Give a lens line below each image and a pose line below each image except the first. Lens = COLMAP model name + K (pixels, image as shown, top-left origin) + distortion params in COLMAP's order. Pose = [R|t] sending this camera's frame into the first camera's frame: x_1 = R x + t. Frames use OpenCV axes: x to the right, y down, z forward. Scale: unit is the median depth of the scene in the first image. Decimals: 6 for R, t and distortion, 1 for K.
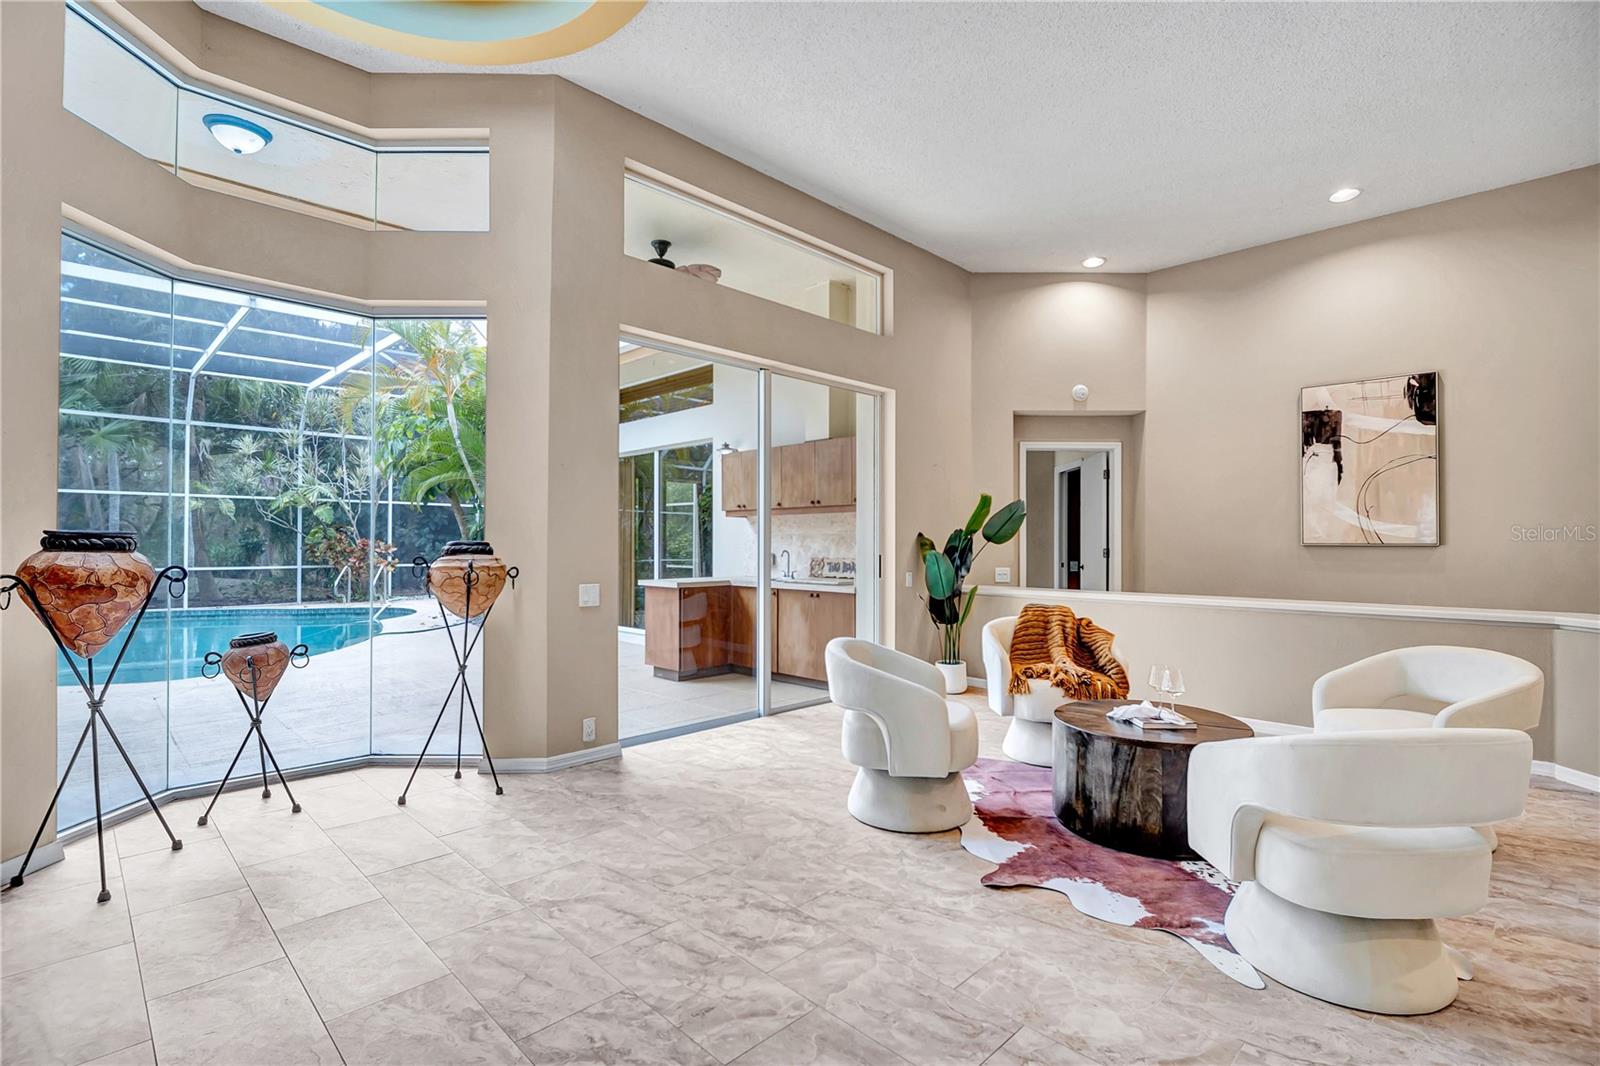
lens RADIAL K [[739.0, 0, 805.1], [0, 739.0, 538.8], [0, 0, 1]] dist [0.005207, -0.010038]
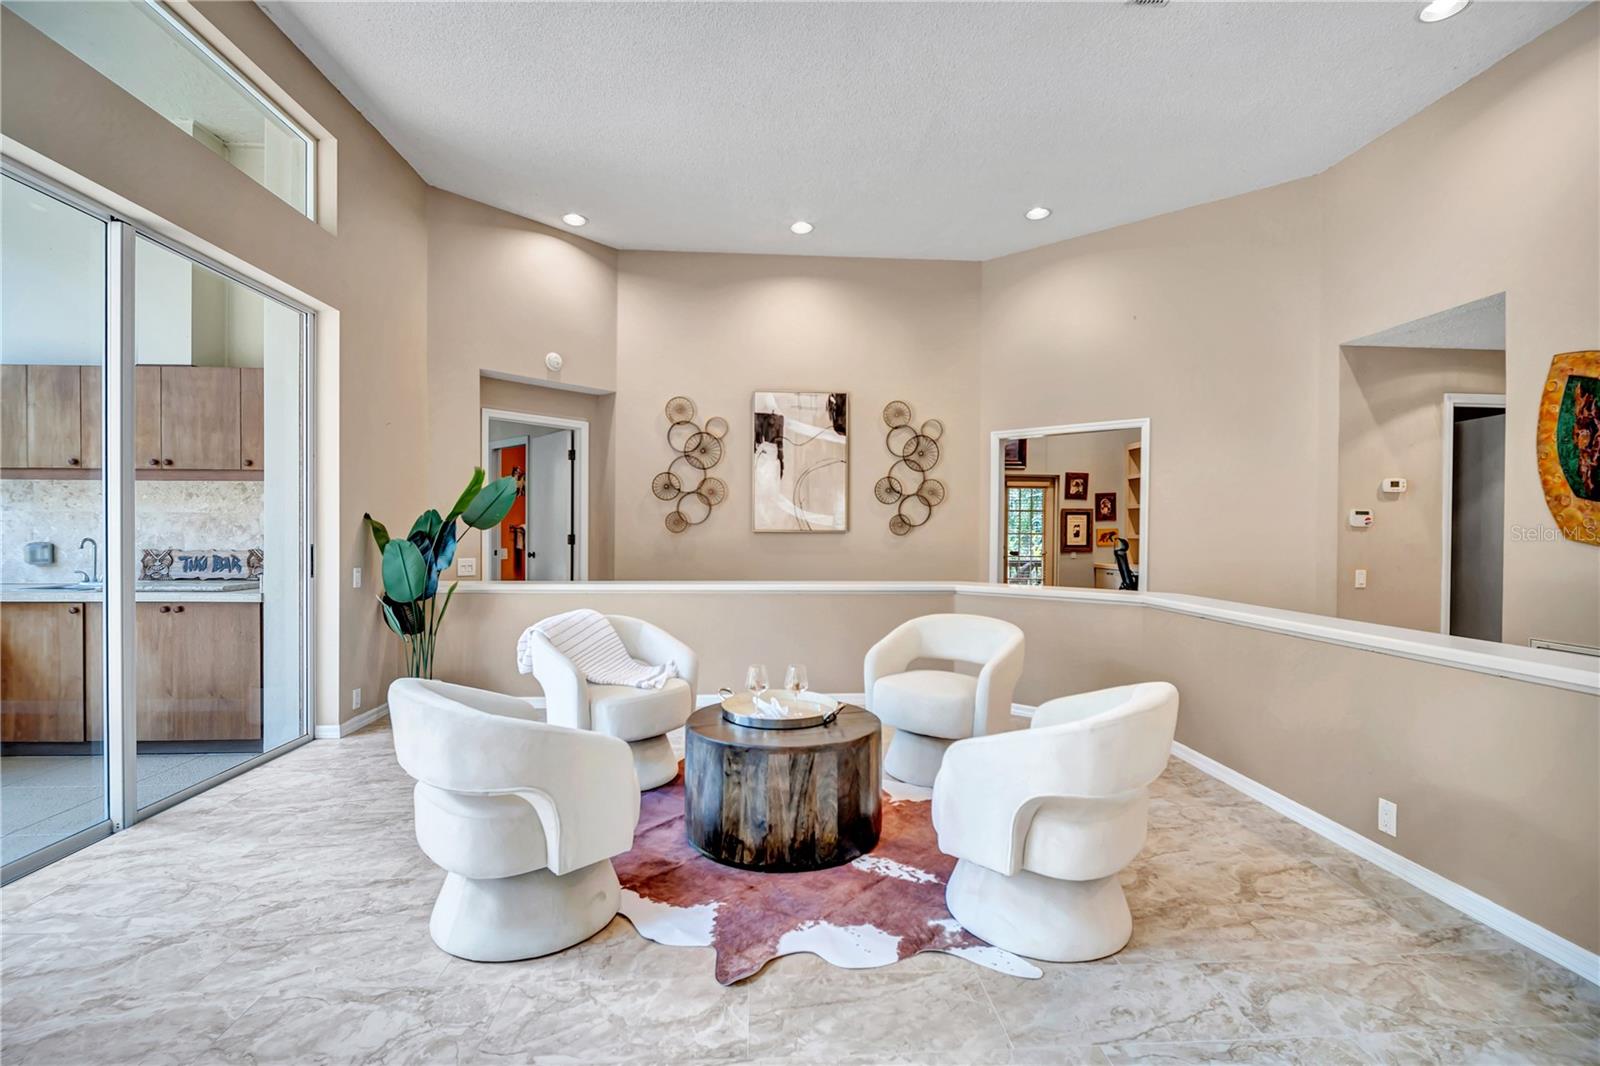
lens RADIAL K [[739.0, 0, 804.1], [0, 739.0, 536.5], [0, 0, 1]] dist [0.005207, -0.010038]
pose [[0.660045, -0.002976, 0.751221, -0.126958], [-0.009267, 0.999884, 0.012103, 0.001606], [-0.751169, -0.014950, 0.659940, 0.214097]]
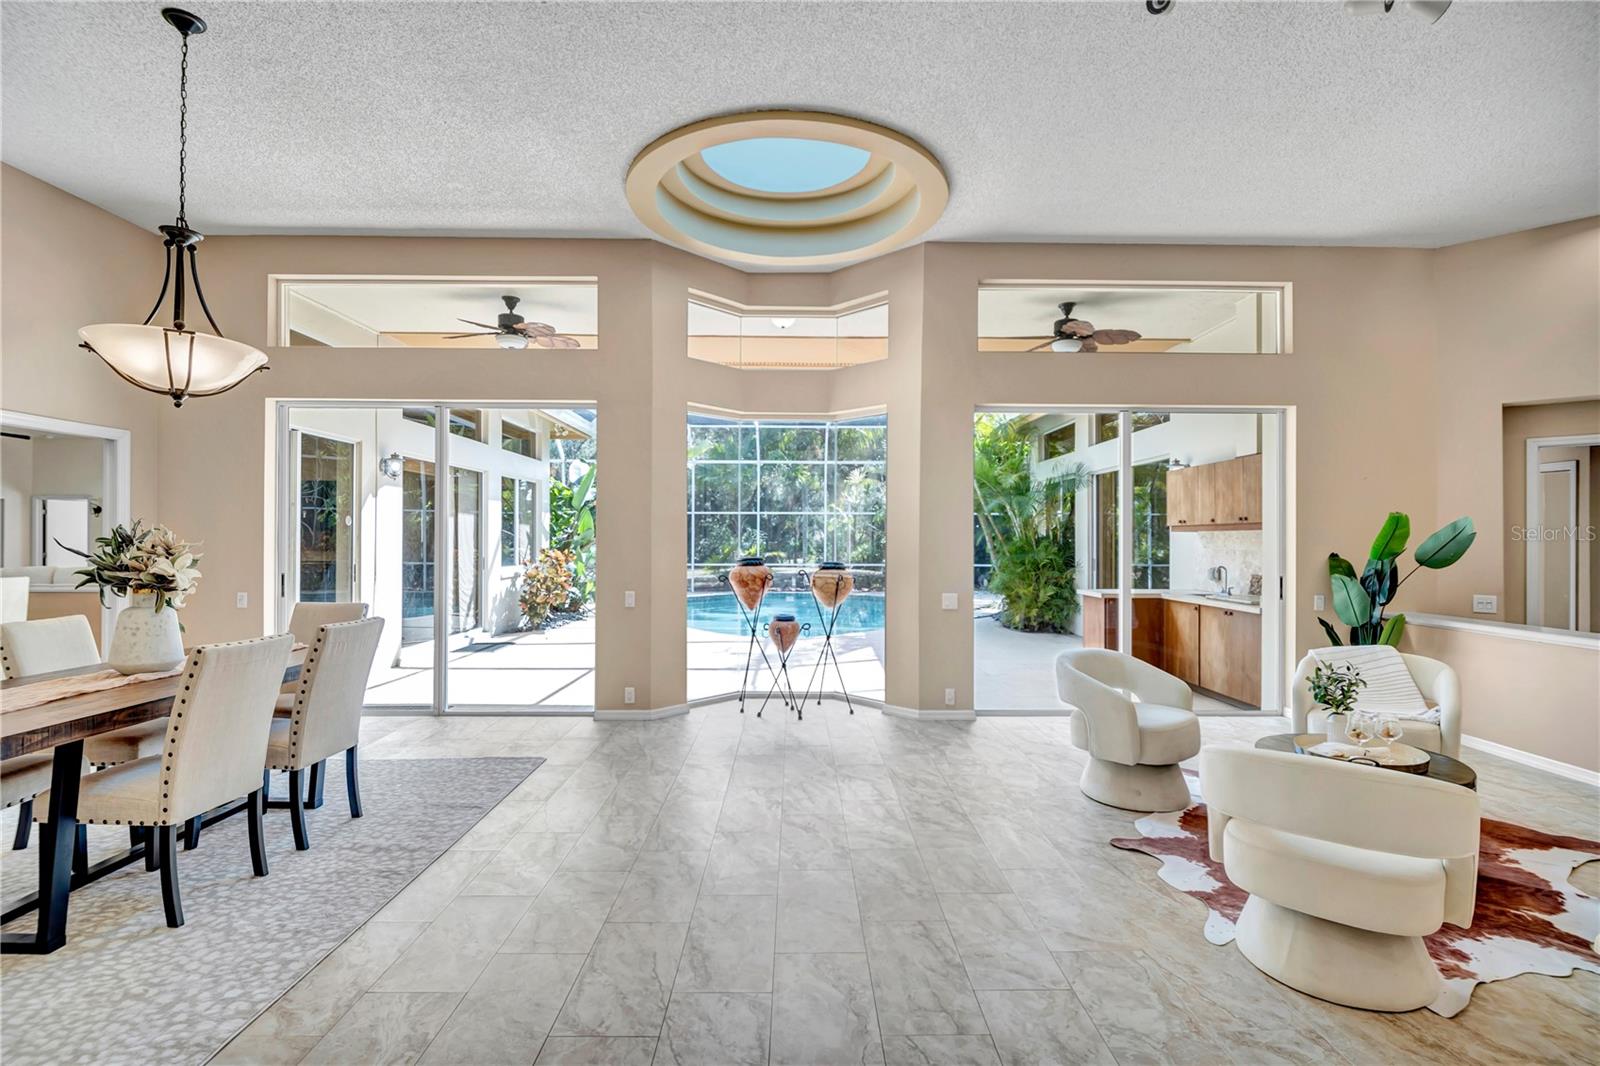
lens RADIAL K [[739.0, 0, 805.7], [0, 739.0, 533.7], [0, 0, 1]] dist [0.005207, -0.010038]
pose [[0.717173, -0.004431, -0.696882, 0.364568], [0.002193, 0.999989, -0.004101, -0.034905], [0.696892, 0.001413, 0.717175, -0.149349]]
